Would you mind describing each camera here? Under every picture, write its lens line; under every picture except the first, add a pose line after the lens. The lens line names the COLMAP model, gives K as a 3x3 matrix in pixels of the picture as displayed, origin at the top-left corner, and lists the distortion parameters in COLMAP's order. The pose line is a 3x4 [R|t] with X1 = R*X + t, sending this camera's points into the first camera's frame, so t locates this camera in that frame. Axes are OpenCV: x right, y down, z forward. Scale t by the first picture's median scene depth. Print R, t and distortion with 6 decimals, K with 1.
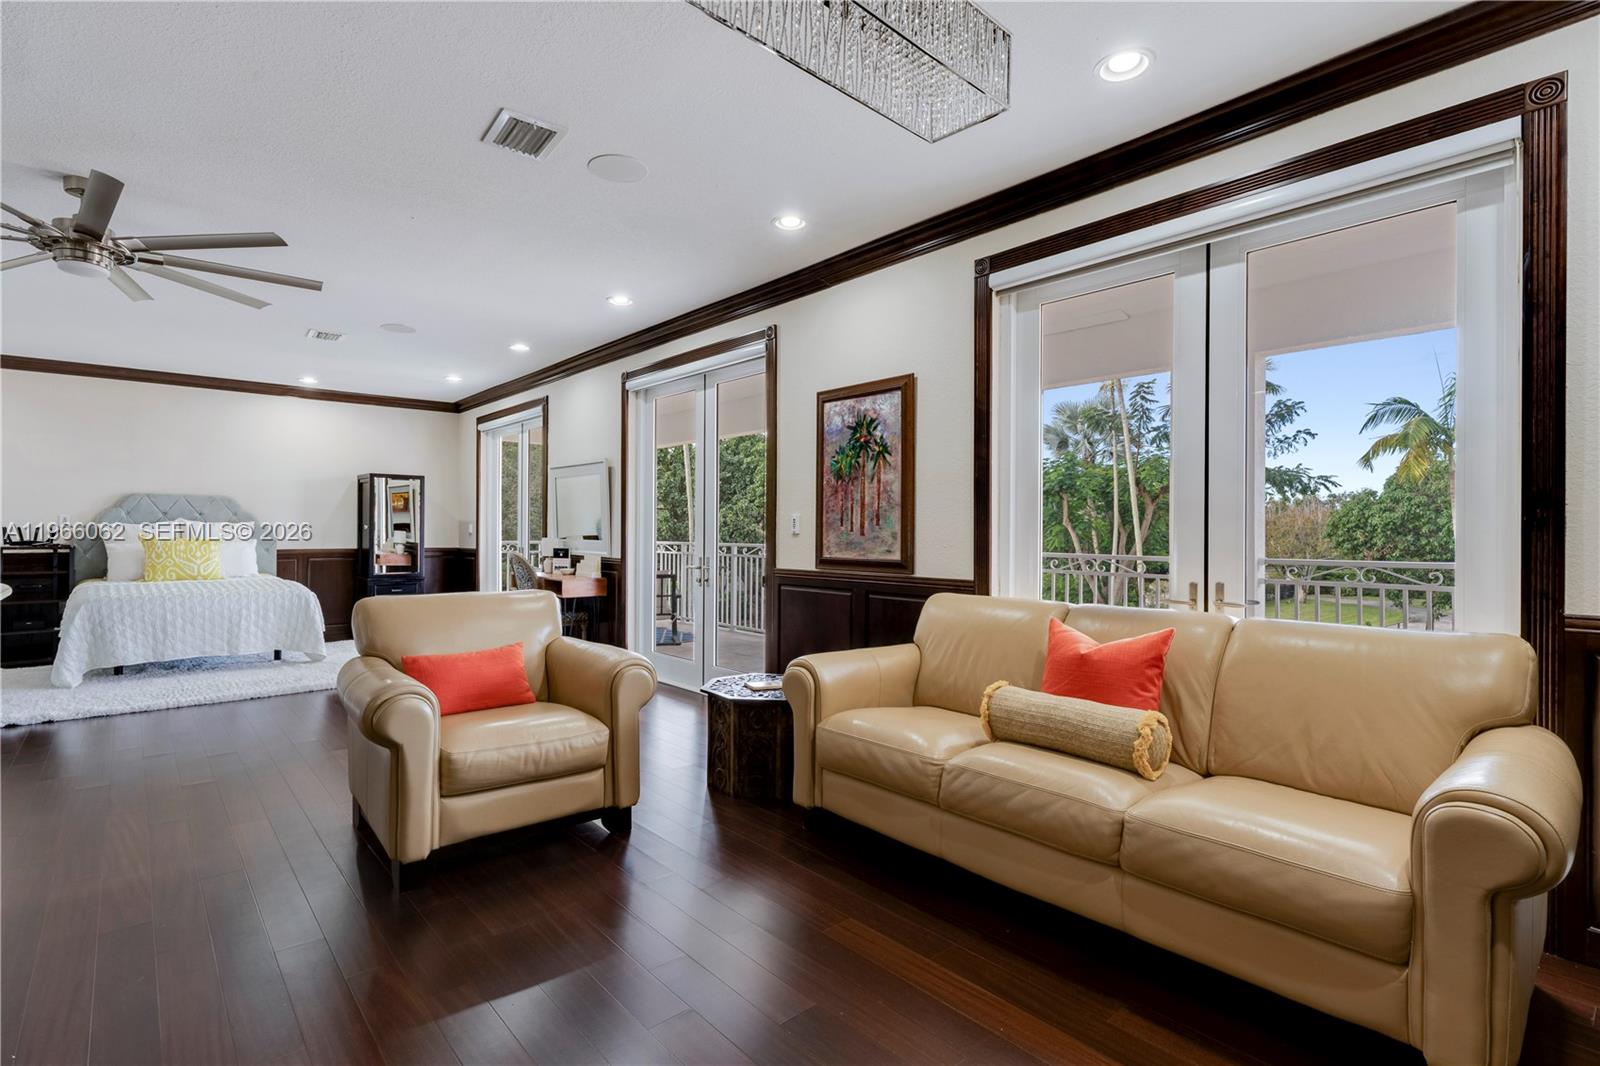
lens RADIAL K [[772.5, 0, 802.1], [0, 772.5, 528.4], [0, 0, 1]] dist [0.004205, 0.000342]
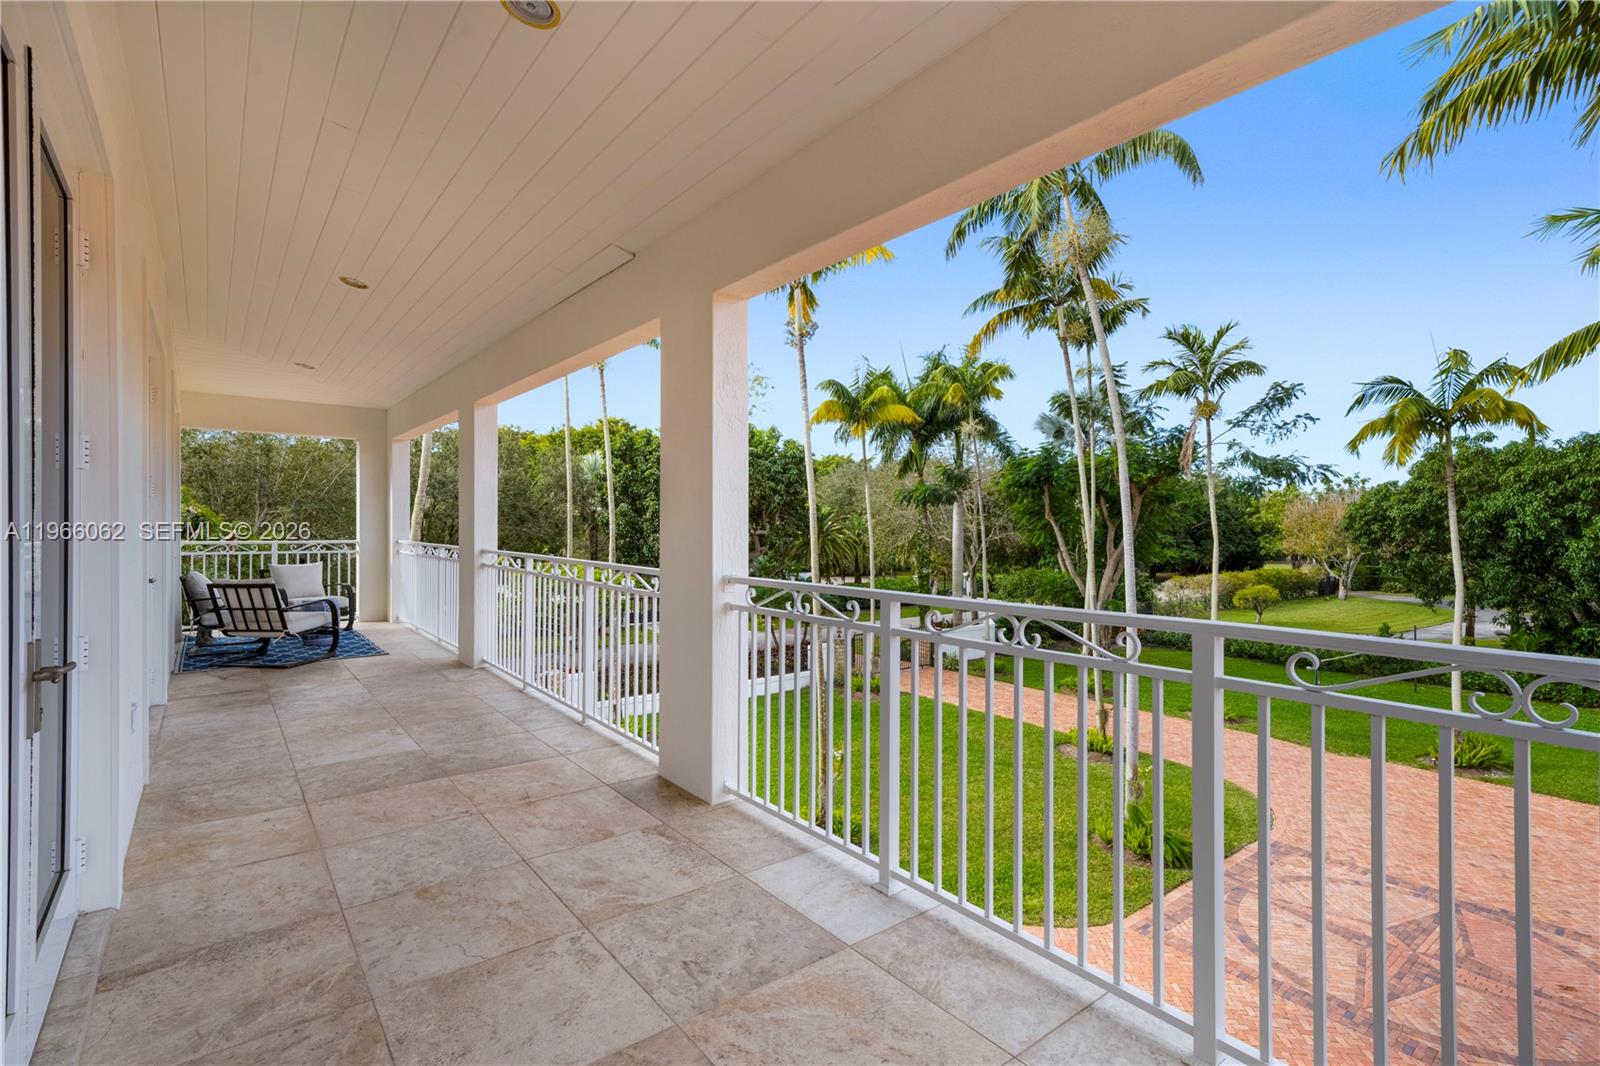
lens RADIAL K [[761.9, 0, 797.1], [0, 761.9, 527.1], [0, 0, 1]] dist [0.003000, -0.000009]
pose [[0.996581, -0.000756, -0.082618, 0.401145], [0.001469, 0.999962, 0.008573, -0.007279], [0.082609, -0.008665, 0.996544, 0.153667]]
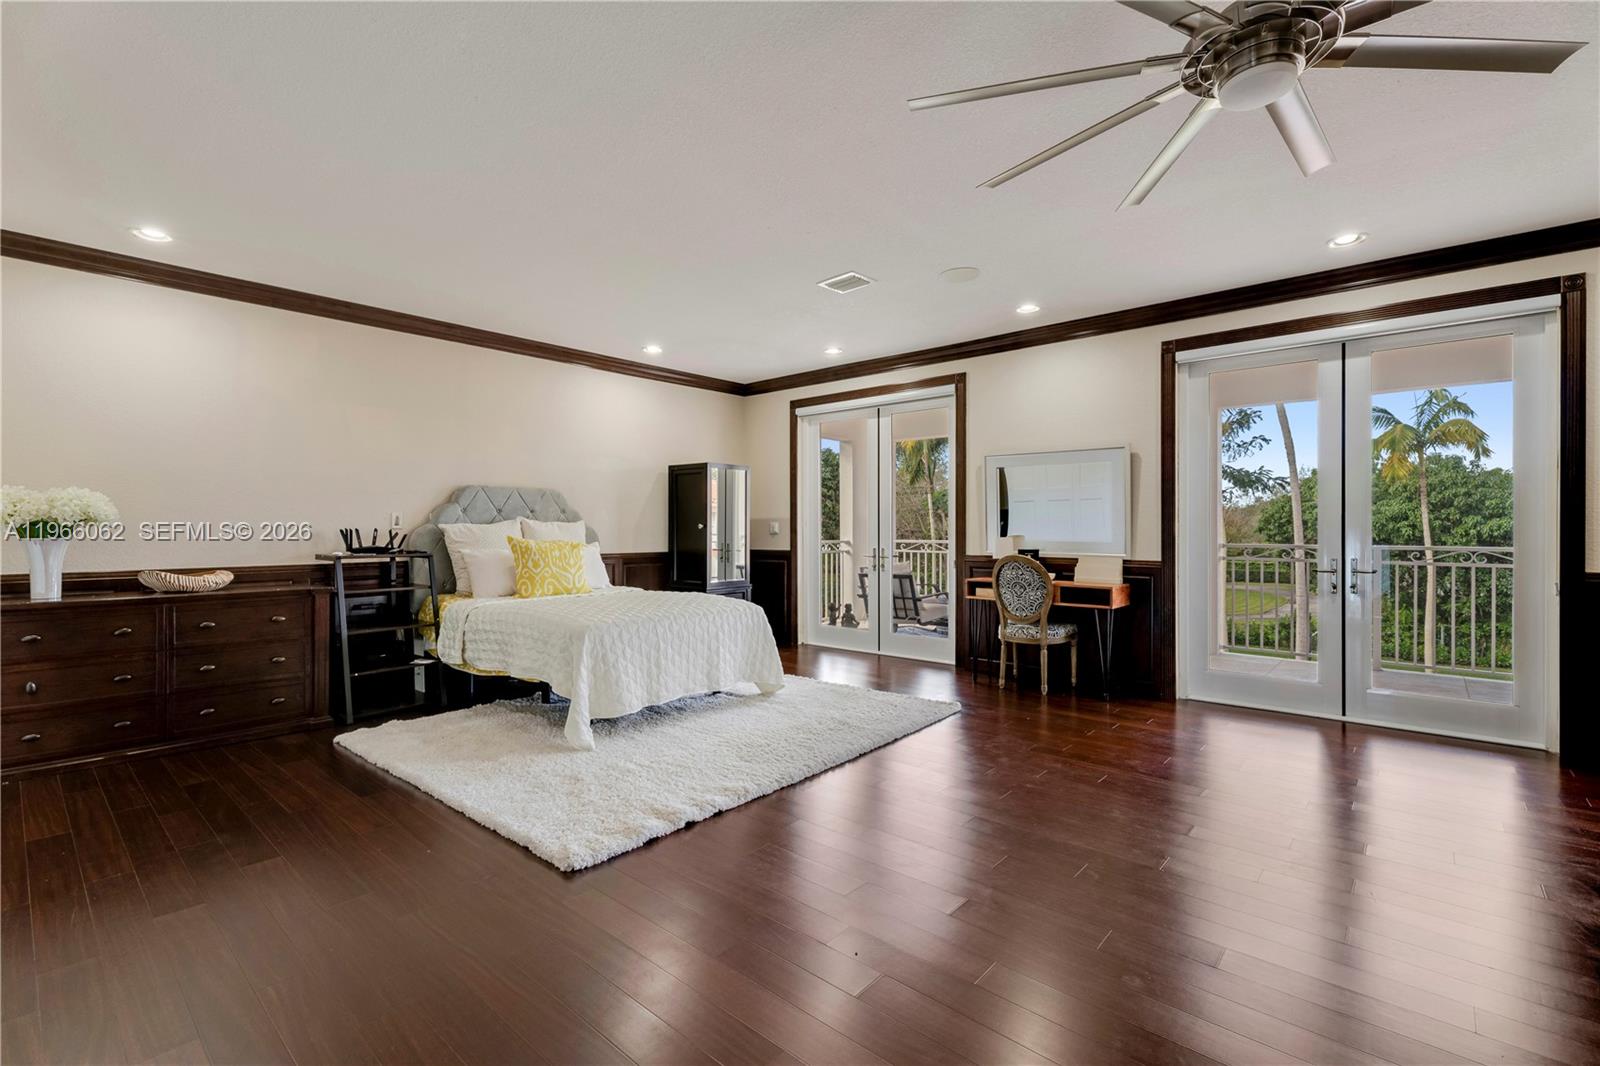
lens RADIAL K [[718.7, 0, 834.9], [0, 718.7, 536.6], [0, 0, 1]] dist [0.001302, 0.000473]
pose [[0.993326, -0.006260, 0.115167, -0.275404], [0.004473, 0.999866, 0.015773, -0.001244], [-0.115250, -0.015152, 0.993221, 0.106434]]
